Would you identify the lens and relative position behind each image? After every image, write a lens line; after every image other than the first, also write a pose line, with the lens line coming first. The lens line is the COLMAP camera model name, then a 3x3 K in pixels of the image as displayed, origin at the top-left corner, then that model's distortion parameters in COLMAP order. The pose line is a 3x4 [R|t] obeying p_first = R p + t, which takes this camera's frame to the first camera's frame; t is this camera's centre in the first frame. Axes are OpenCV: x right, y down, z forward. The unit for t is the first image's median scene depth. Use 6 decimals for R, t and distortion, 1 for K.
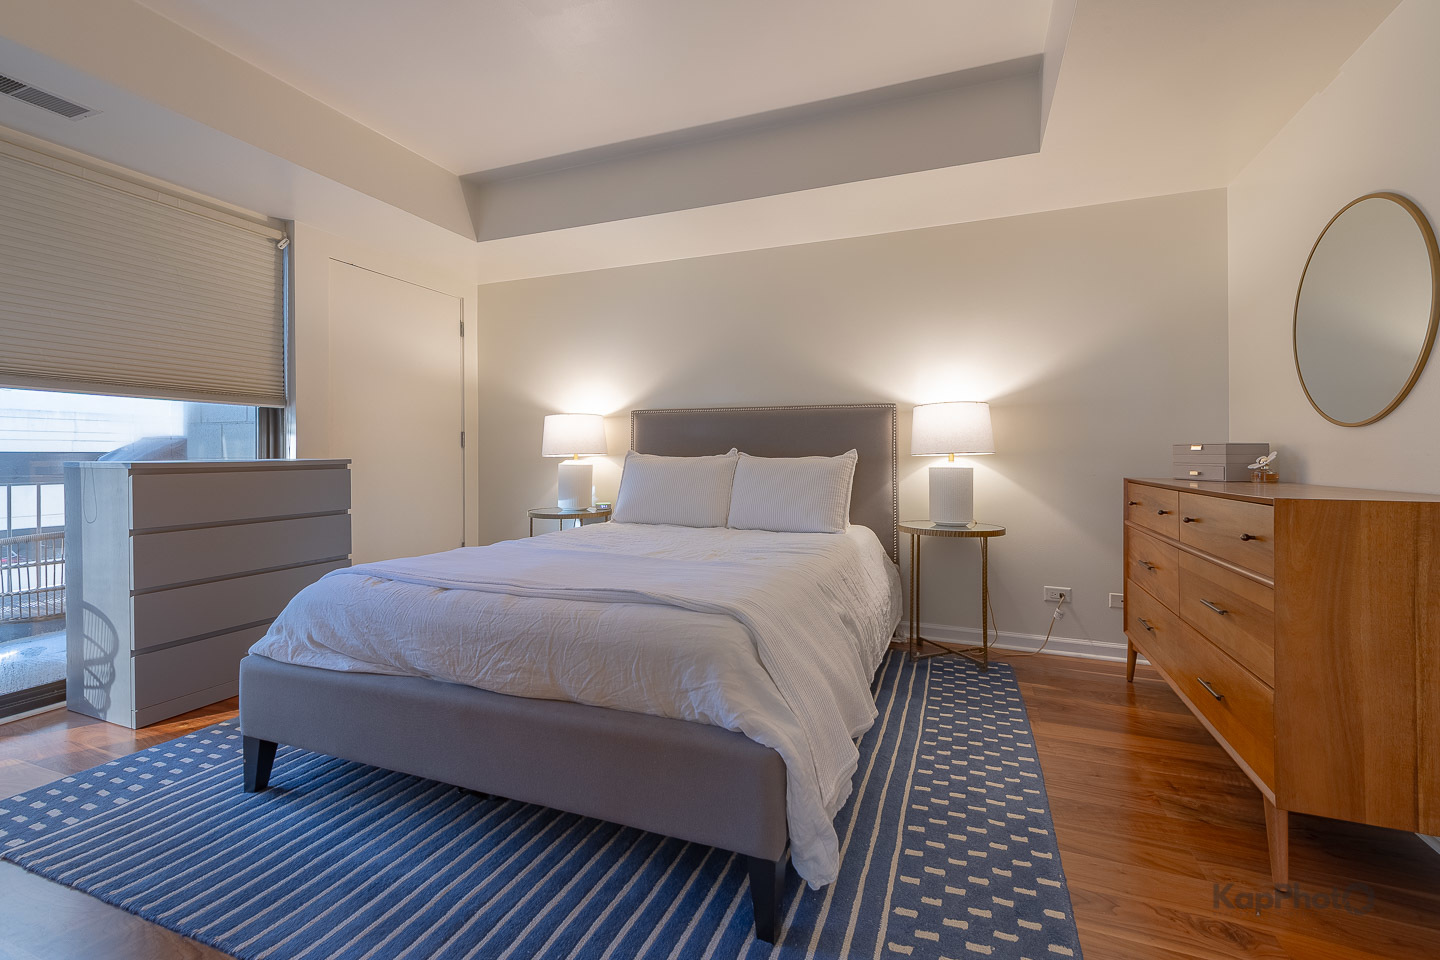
lens RADIAL K [[563.0, 0, 755.5], [0, 563.0, 455.5], [0, 0, 1]] dist [0.000869, -0.000047]
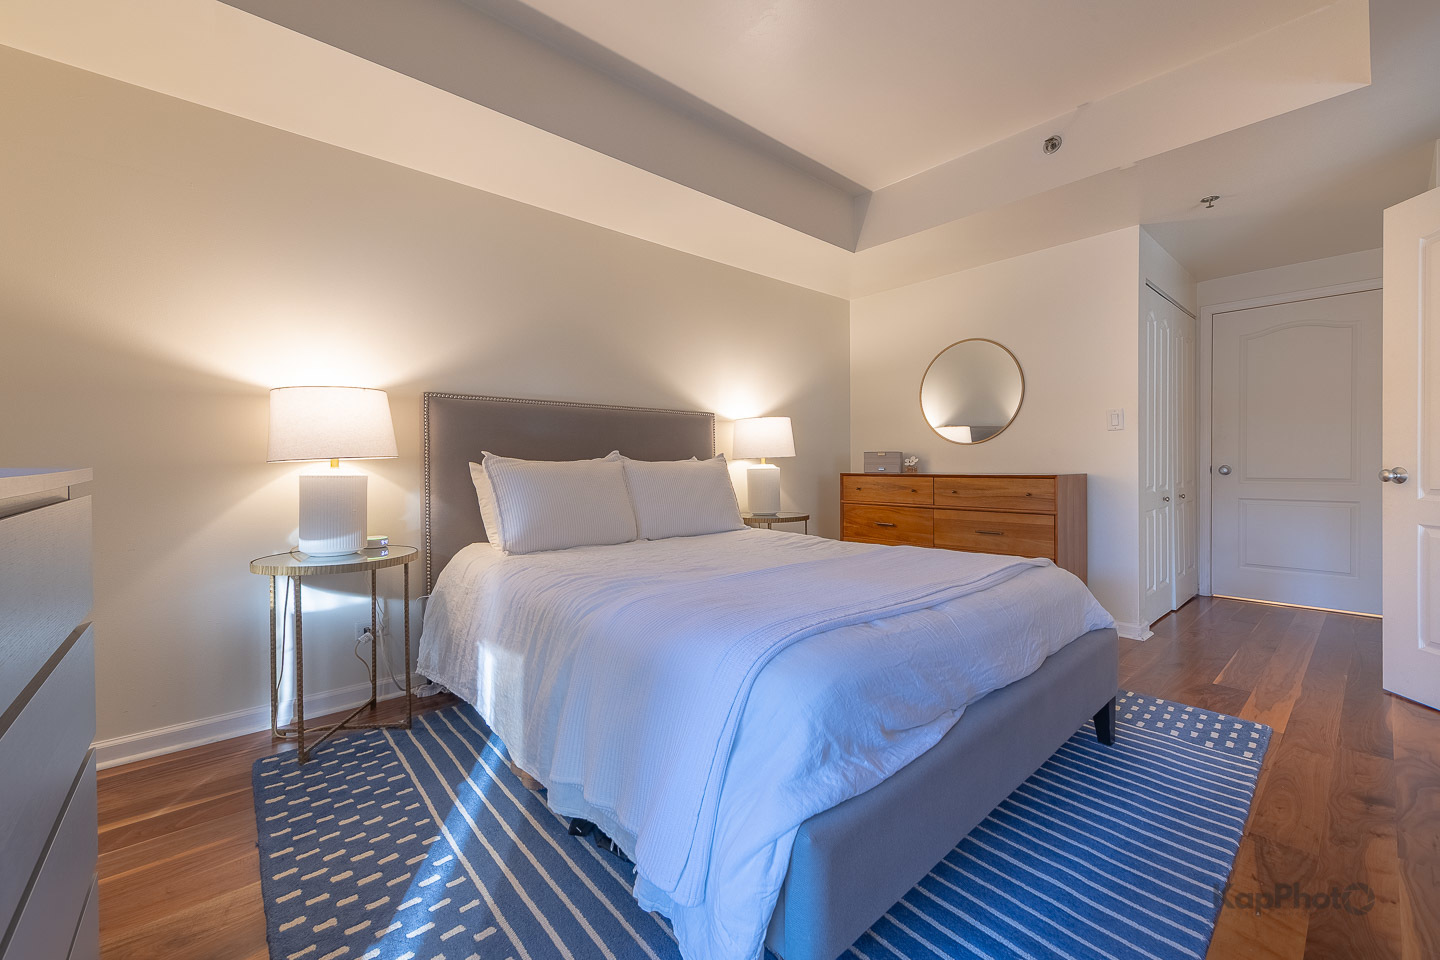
lens RADIAL K [[581.5, 0, 717.5], [0, 581.5, 460.7], [0, 0, 1]] dist [0.001558, -0.000516]
pose [[0.474620, -0.003673, 0.880183, -0.762089], [0.005194, 0.999986, 0.001373, 0.001908], [-0.880176, 0.003920, 0.474632, 0.435508]]
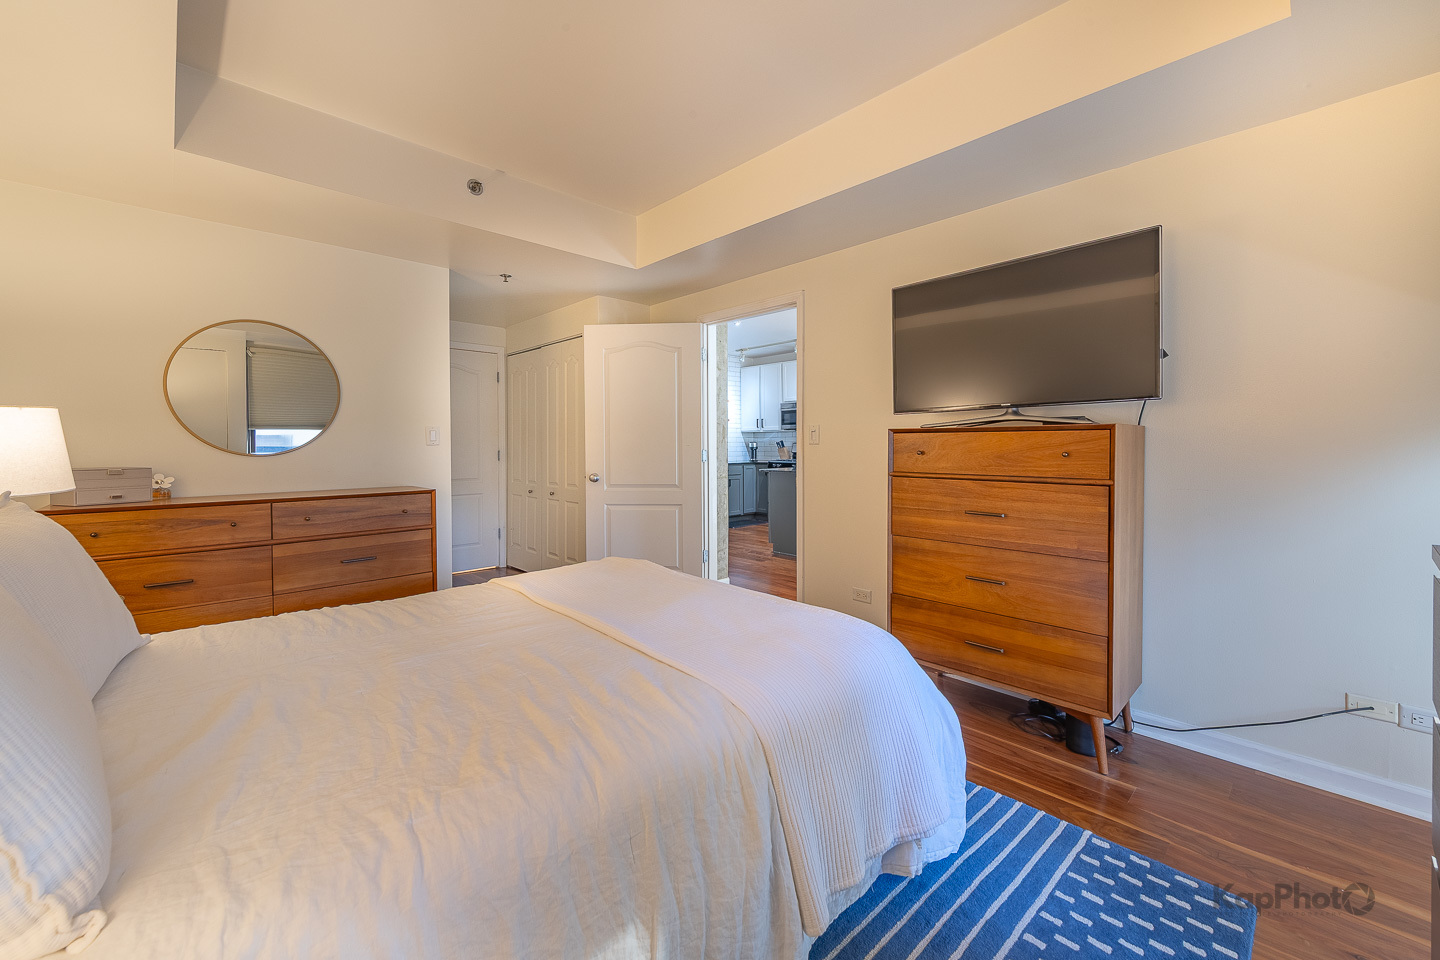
lens RADIAL K [[581.5, 0, 717.5], [0, 581.5, 460.7], [0, 0, 1]] dist [0.001558, -0.000516]
pose [[-0.895084, 0.001767, 0.445893, -0.531118], [0.011348, 0.999759, 0.018817, -0.033193], [-0.445753, 0.021903, -0.894888, 1.078036]]
